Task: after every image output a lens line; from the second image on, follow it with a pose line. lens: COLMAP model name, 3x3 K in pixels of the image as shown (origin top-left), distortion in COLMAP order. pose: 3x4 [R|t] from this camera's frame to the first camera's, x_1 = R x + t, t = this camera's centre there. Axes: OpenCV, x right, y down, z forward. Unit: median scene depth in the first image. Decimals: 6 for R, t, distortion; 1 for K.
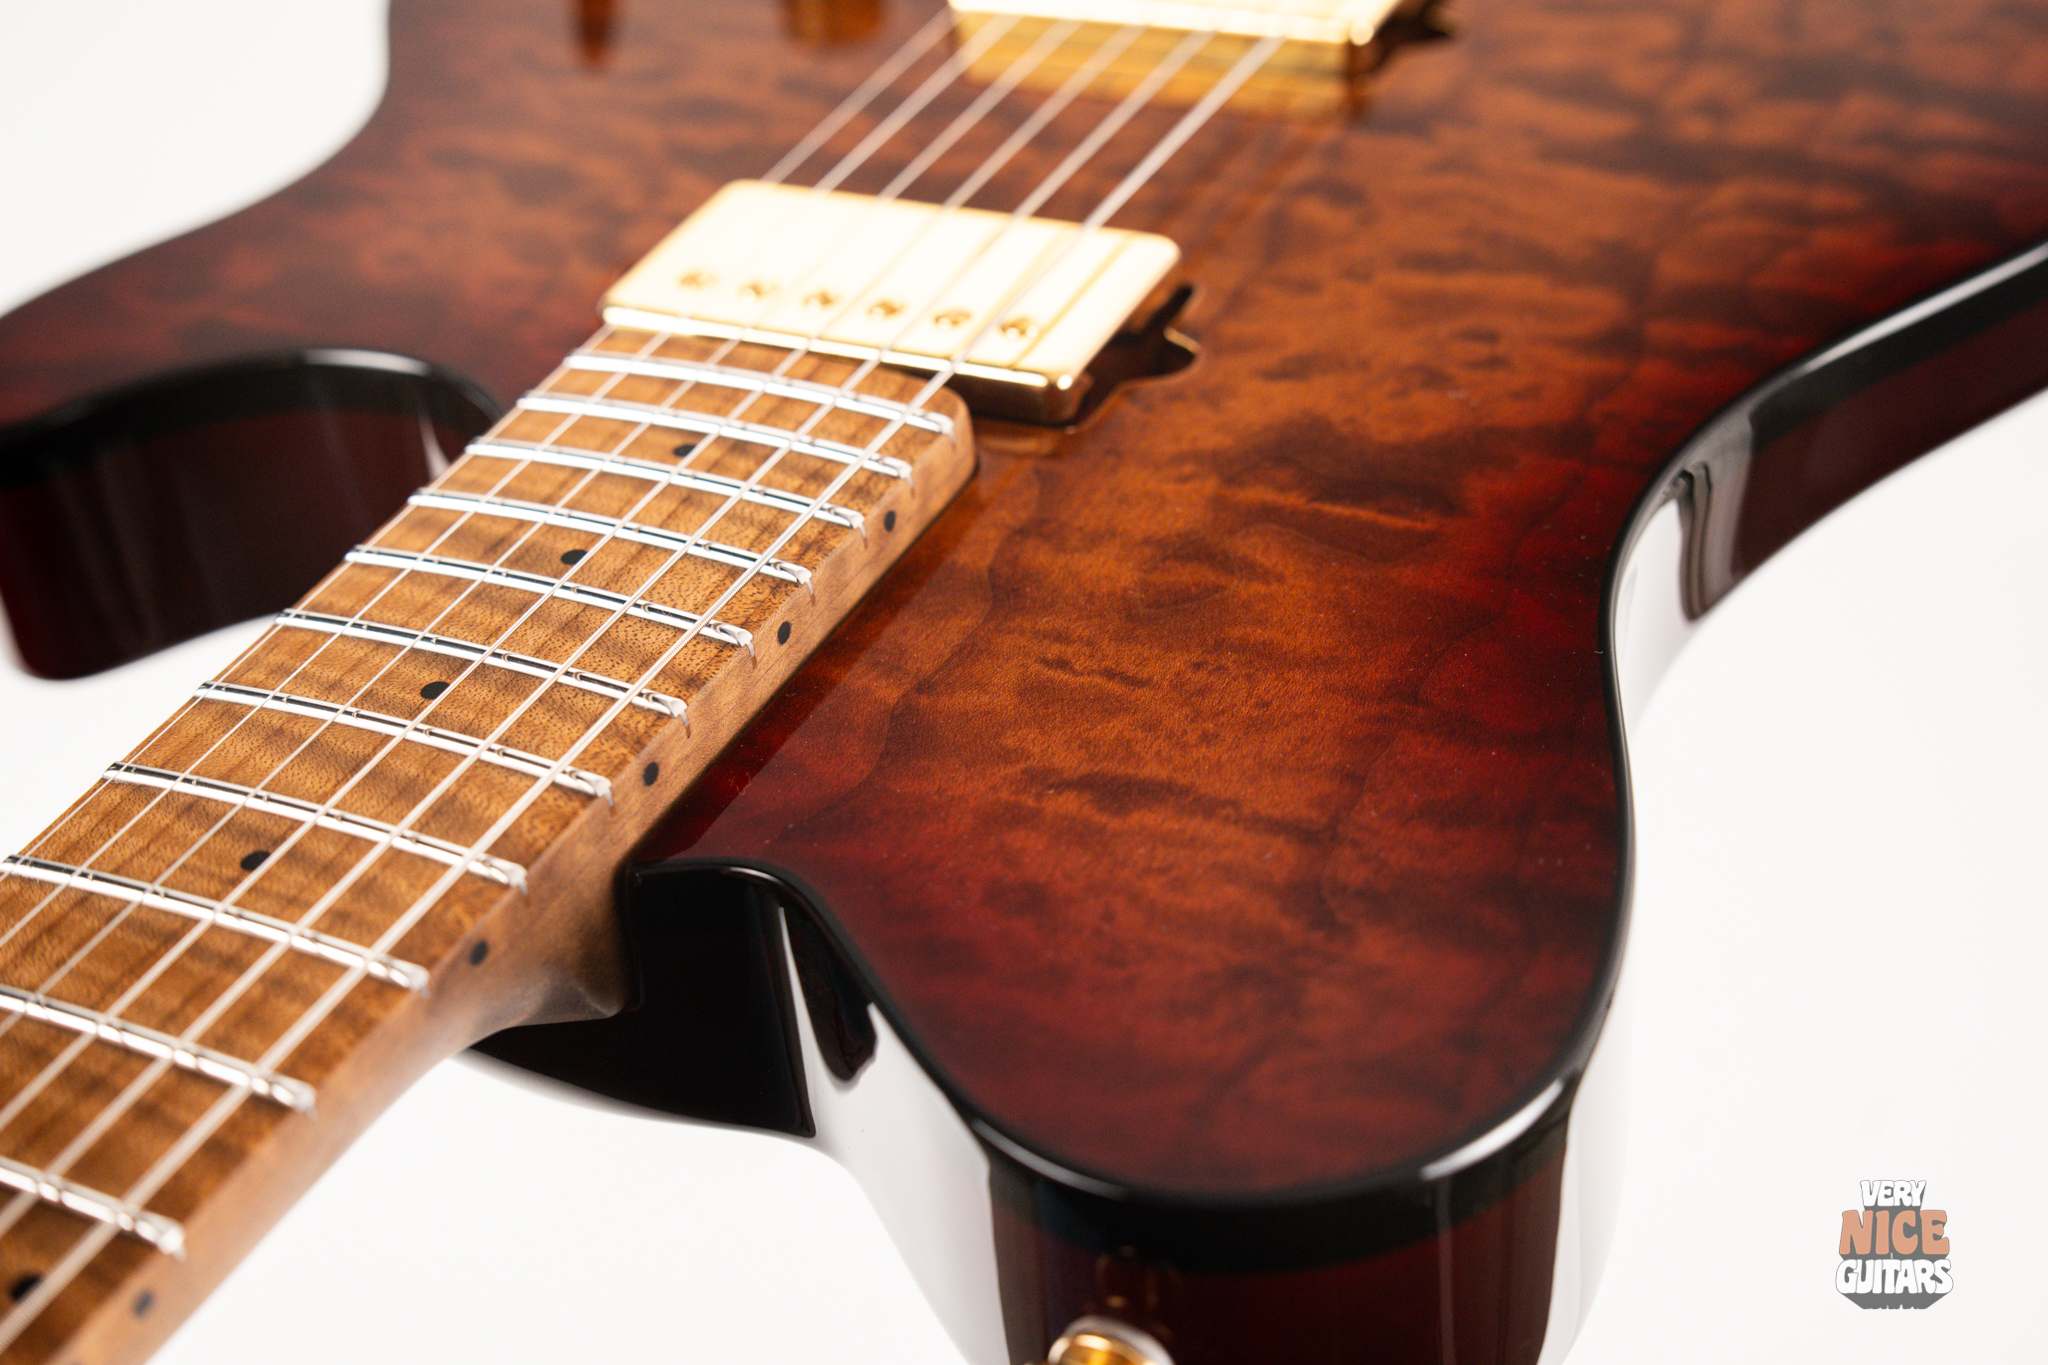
lens RADIAL K [[2922.7, 0, 1013.5], [0, 2922.7, 685.2], [0, 0, 1]] dist [0.049517, 0.000000]
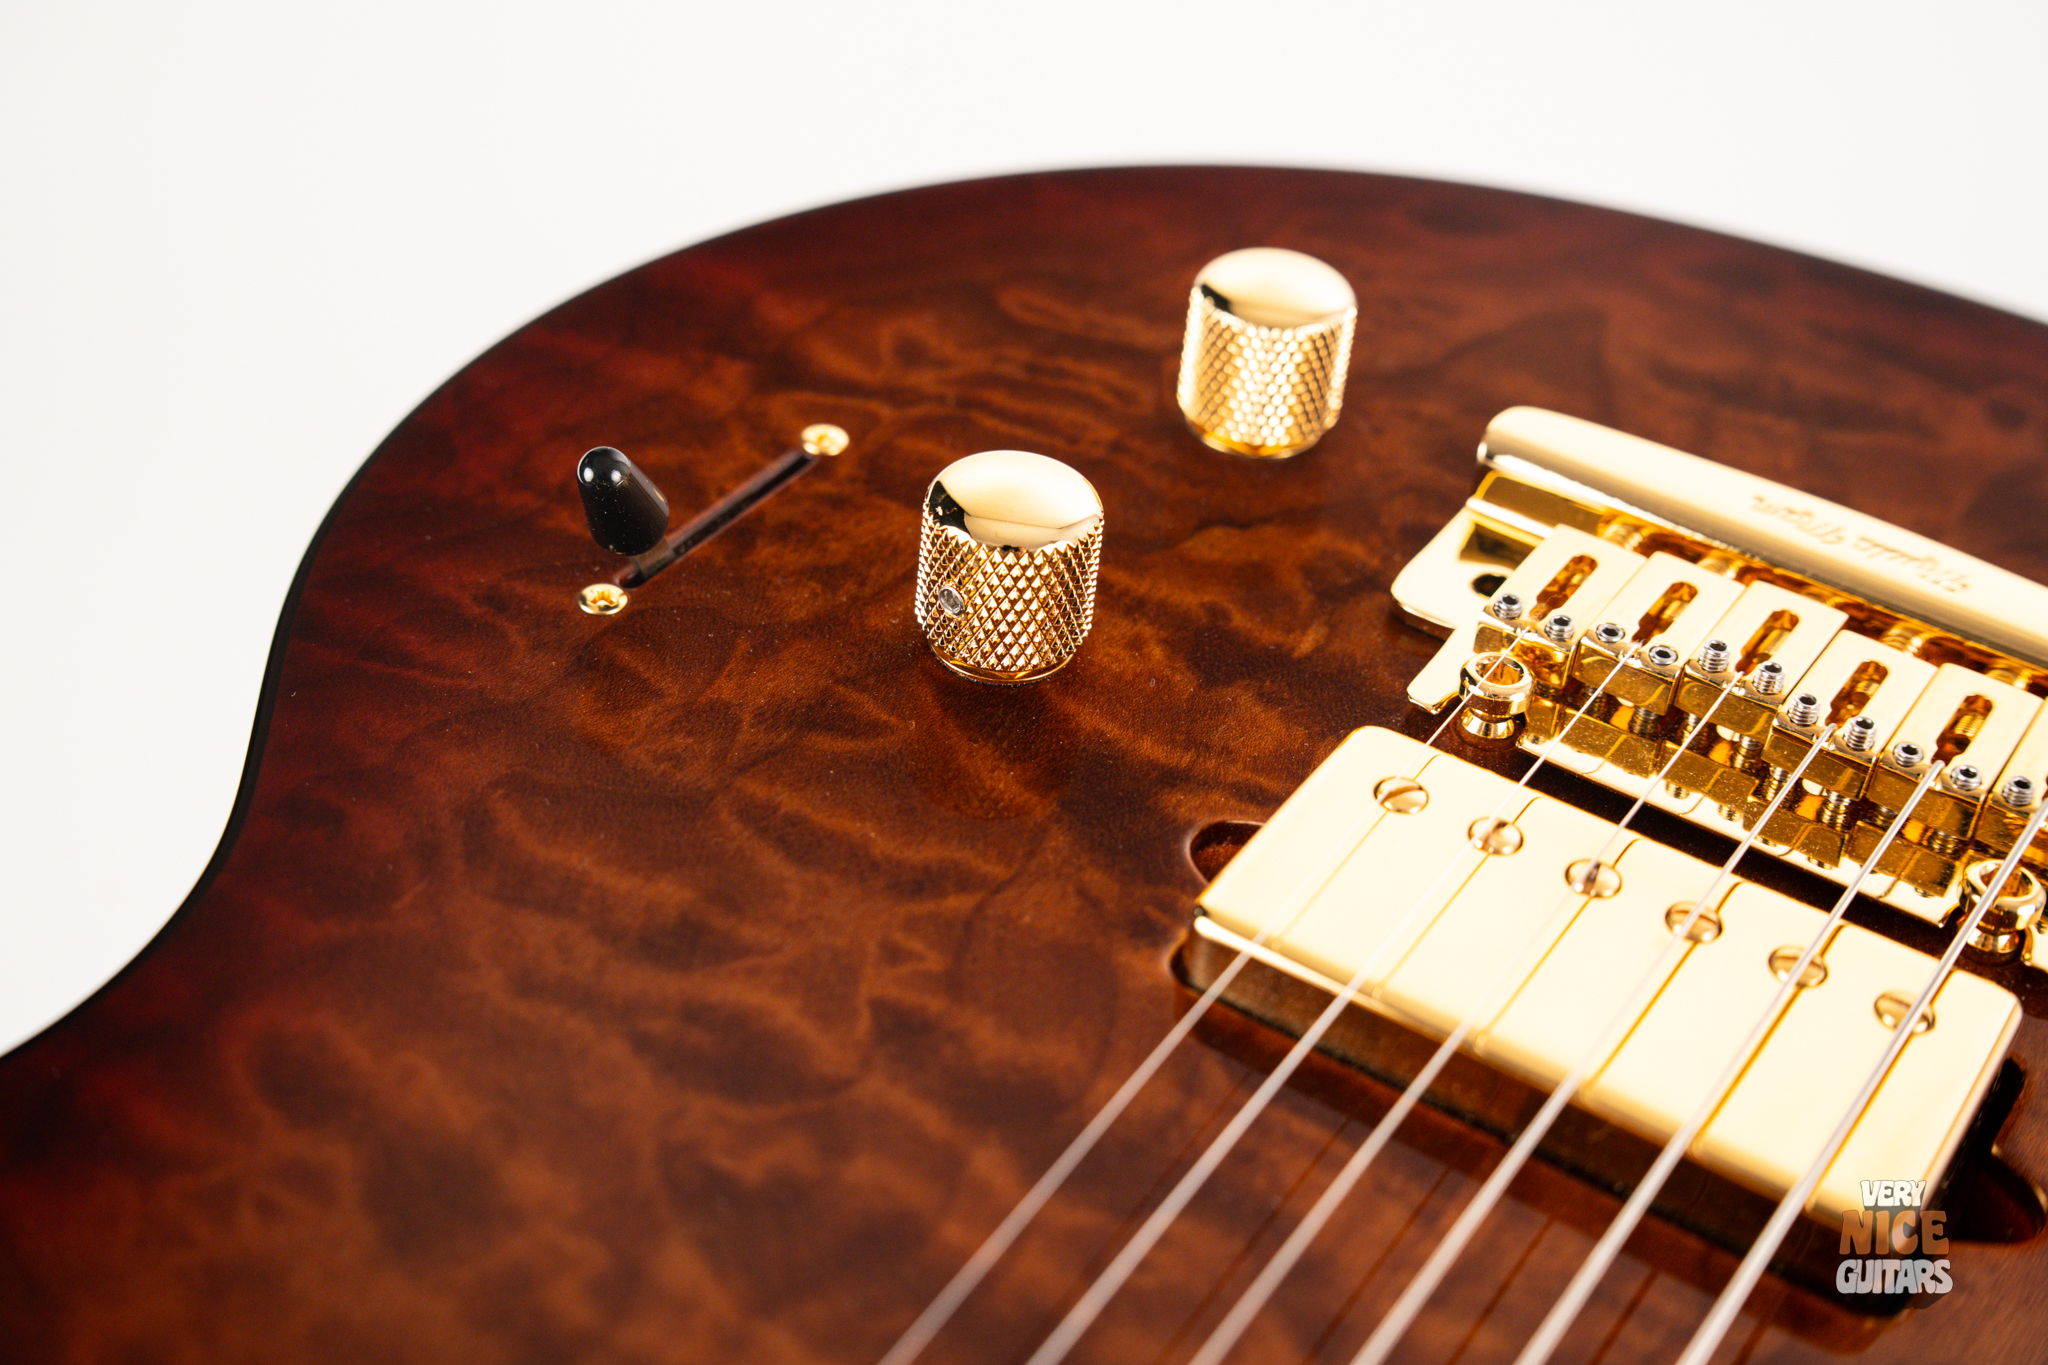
lens RADIAL K [[2922.7, 0, 1017.1], [0, 2922.7, 697.1], [0, 0, 1]] dist [0.049517, 0.000000]
pose [[0.977476, 0.210715, 0.011866, -0.095352], [-0.210969, 0.977107, 0.027444, -0.375660], [-0.005811, -0.029330, 0.999553, 0.535297]]
